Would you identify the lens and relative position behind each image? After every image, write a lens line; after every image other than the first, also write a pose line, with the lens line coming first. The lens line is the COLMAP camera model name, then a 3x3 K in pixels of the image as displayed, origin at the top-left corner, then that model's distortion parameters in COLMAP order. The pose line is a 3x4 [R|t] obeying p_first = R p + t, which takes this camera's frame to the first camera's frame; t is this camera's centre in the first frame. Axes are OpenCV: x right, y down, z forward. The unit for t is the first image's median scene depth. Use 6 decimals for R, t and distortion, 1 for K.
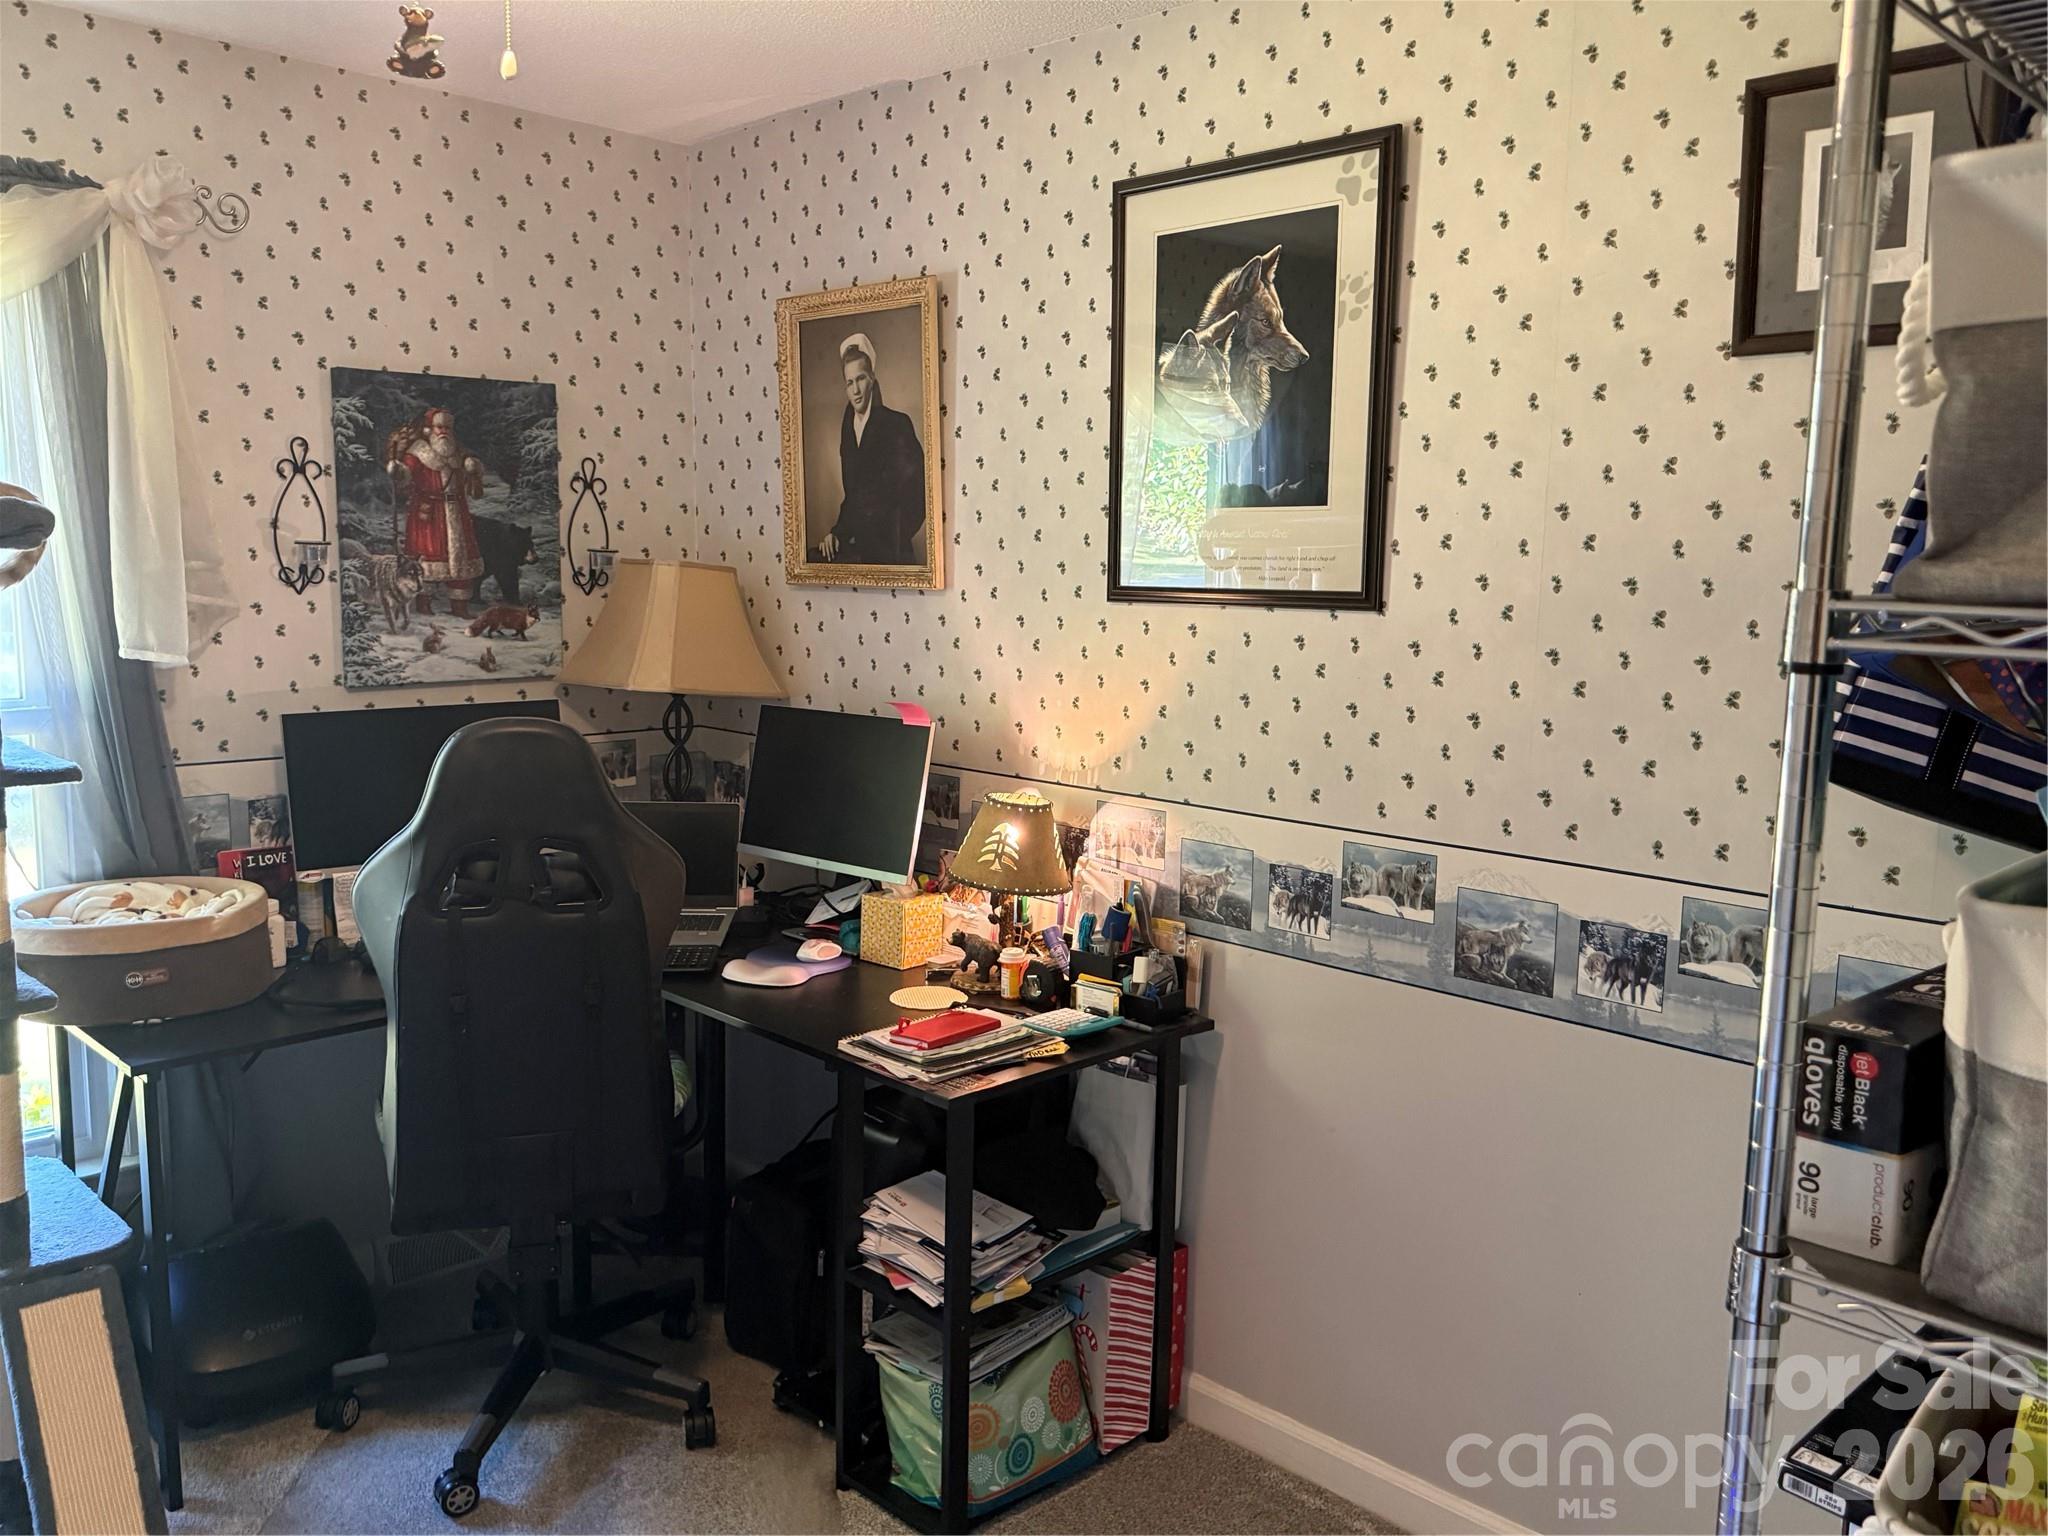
lens RADIAL K [[1599.1, 0, 1024.0], [0, 1599.1, 768.0], [0, 0, 1]] dist [0.156332, -0.302543]
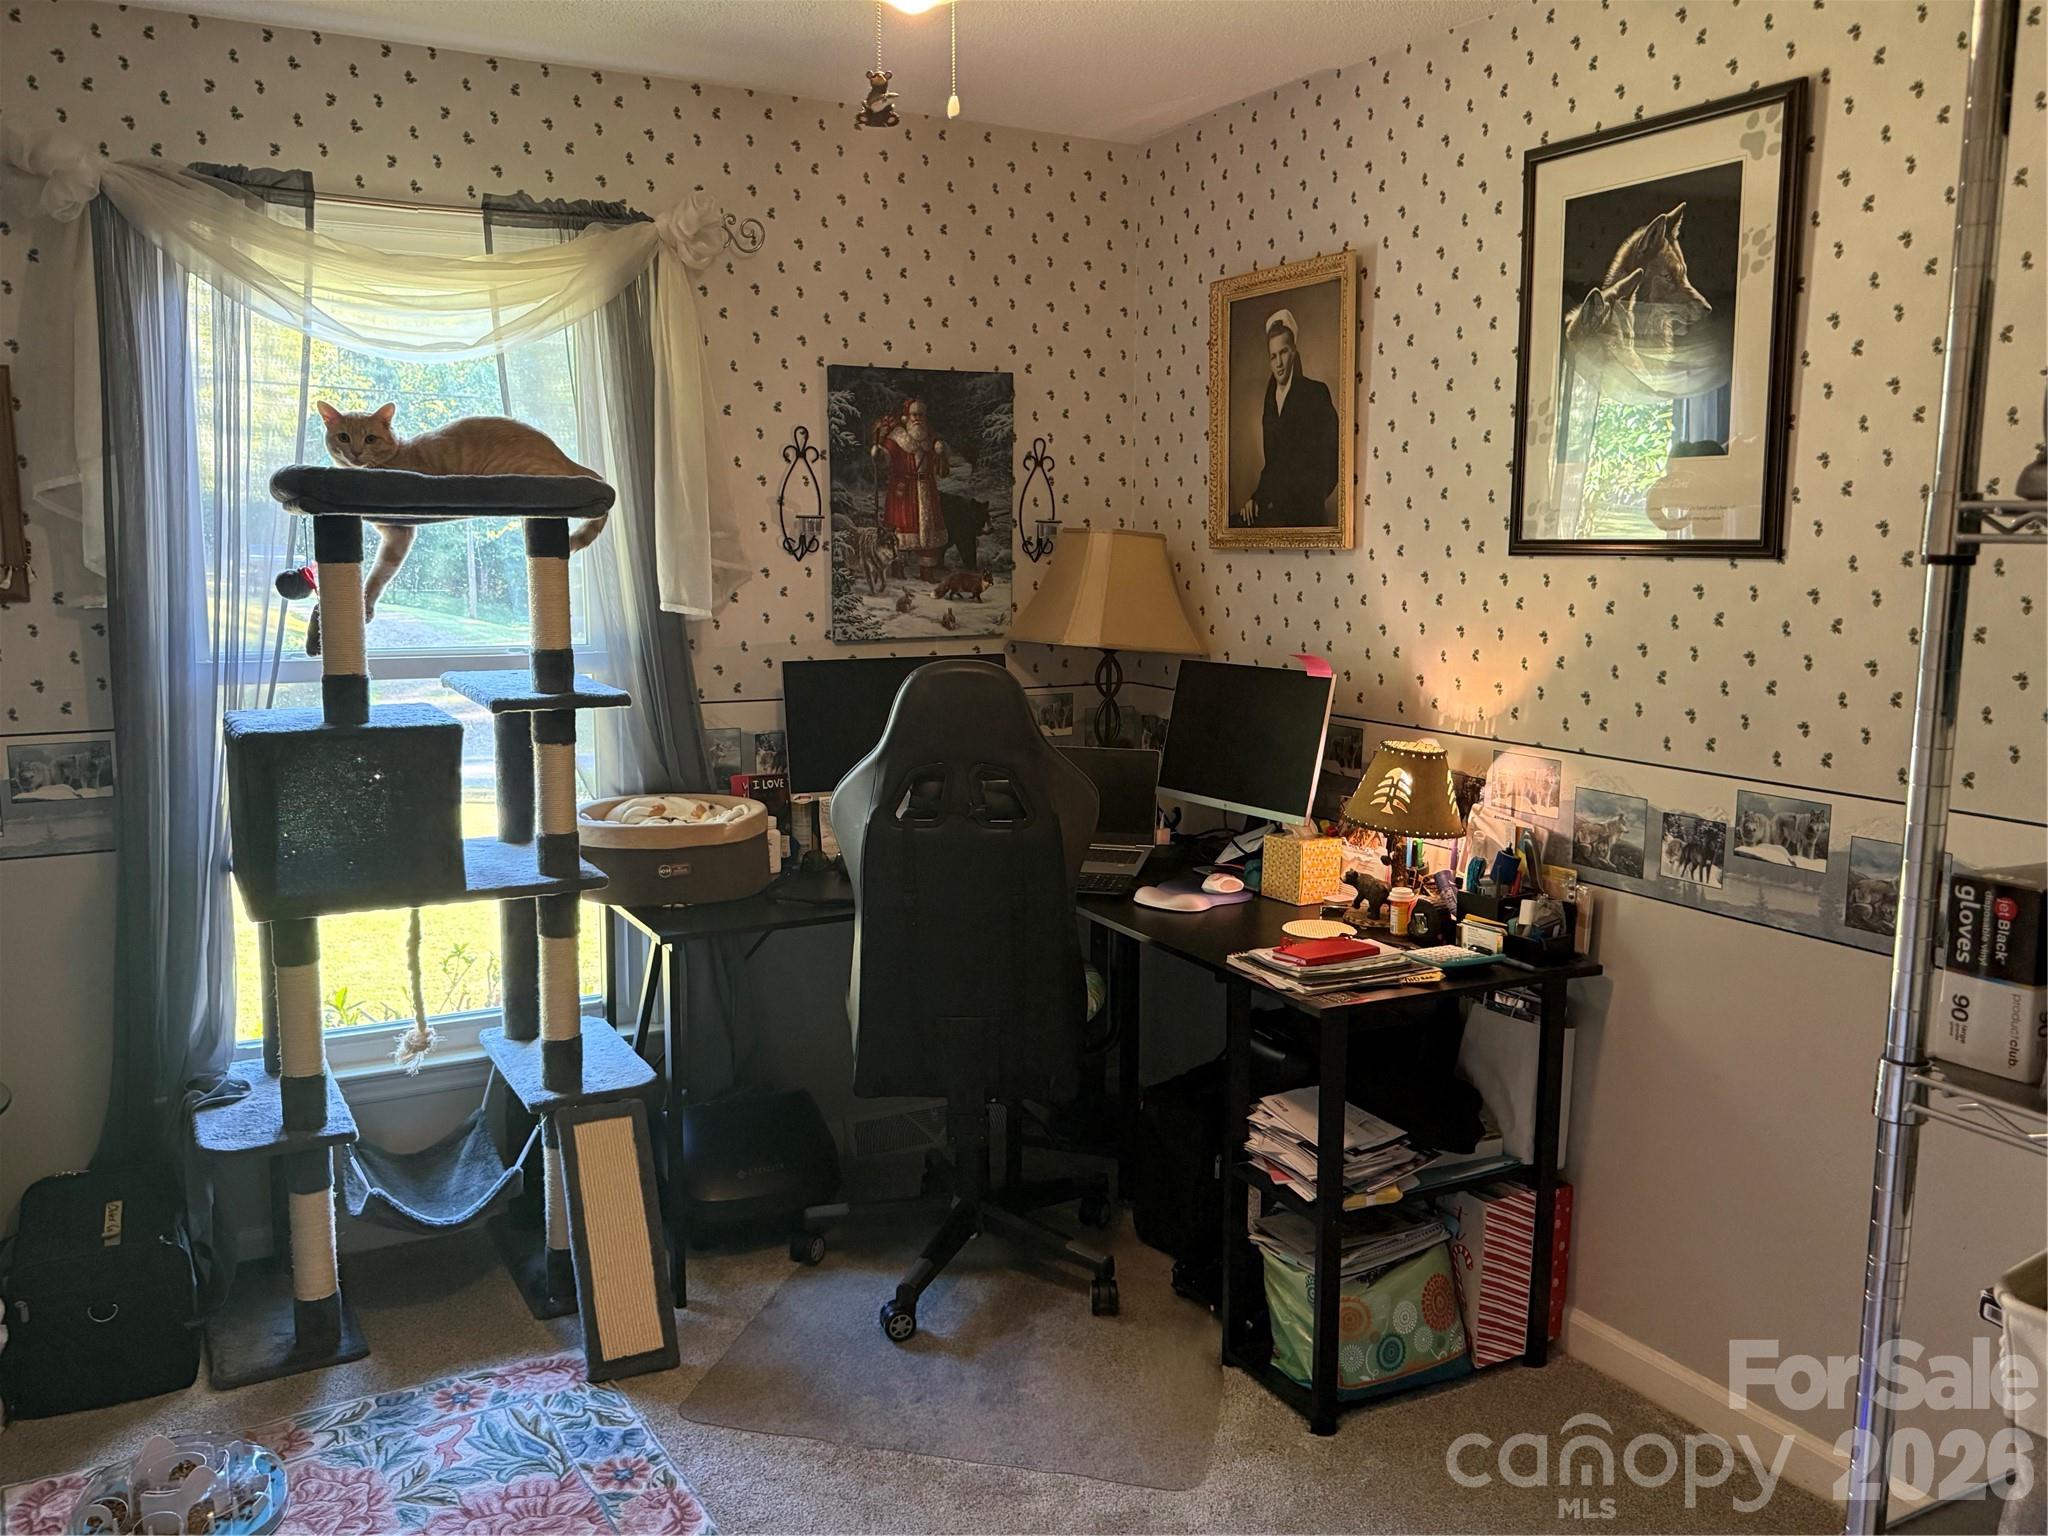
lens RADIAL K [[1659.2, 0, 1024.0], [0, 1659.2, 768.0], [0, 0, 1]] dist [0.149216, -0.313544]
pose [[0.958103, 0.027823, -0.285070, 0.066600], [-0.026787, 0.999613, 0.007534, 0.033113], [0.285169, 0.000418, 0.958477, -0.122901]]
